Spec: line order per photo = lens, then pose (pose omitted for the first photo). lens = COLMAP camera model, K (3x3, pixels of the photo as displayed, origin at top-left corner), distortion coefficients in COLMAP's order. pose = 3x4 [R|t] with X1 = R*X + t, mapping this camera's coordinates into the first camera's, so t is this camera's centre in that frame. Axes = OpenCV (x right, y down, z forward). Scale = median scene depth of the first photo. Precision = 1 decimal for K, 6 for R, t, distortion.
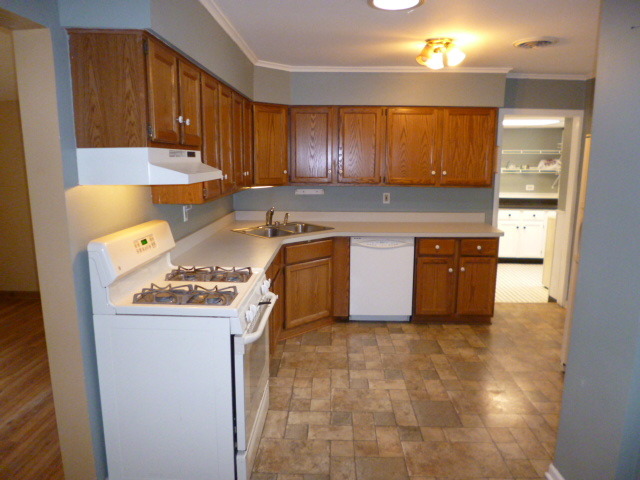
lens RADIAL K [[460.8, 0, 314.0], [0, 460.8, 241.9], [0, 0, 1]] dist [-0.033614, -0.003336]
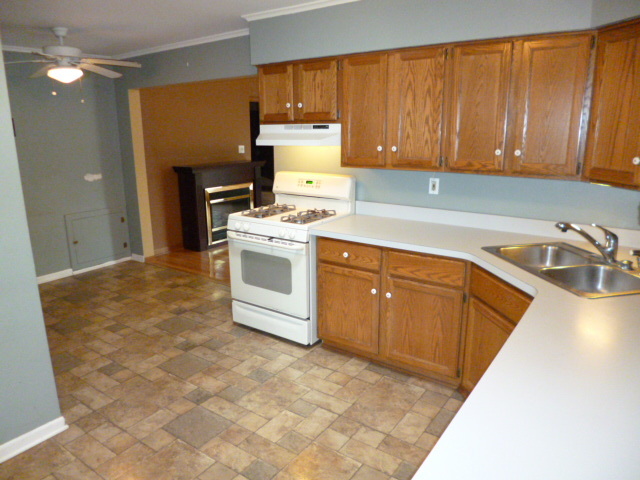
lens RADIAL K [[460.8, 0, 314.0], [0, 460.8, 241.9], [0, 0, 1]] dist [-0.033614, -0.003336]
pose [[-0.555535, 0.197246, -0.807759, 0.783433], [-0.141894, 0.934718, 0.325836, -0.270031], [0.819297, 0.295629, -0.491281, 1.515406]]
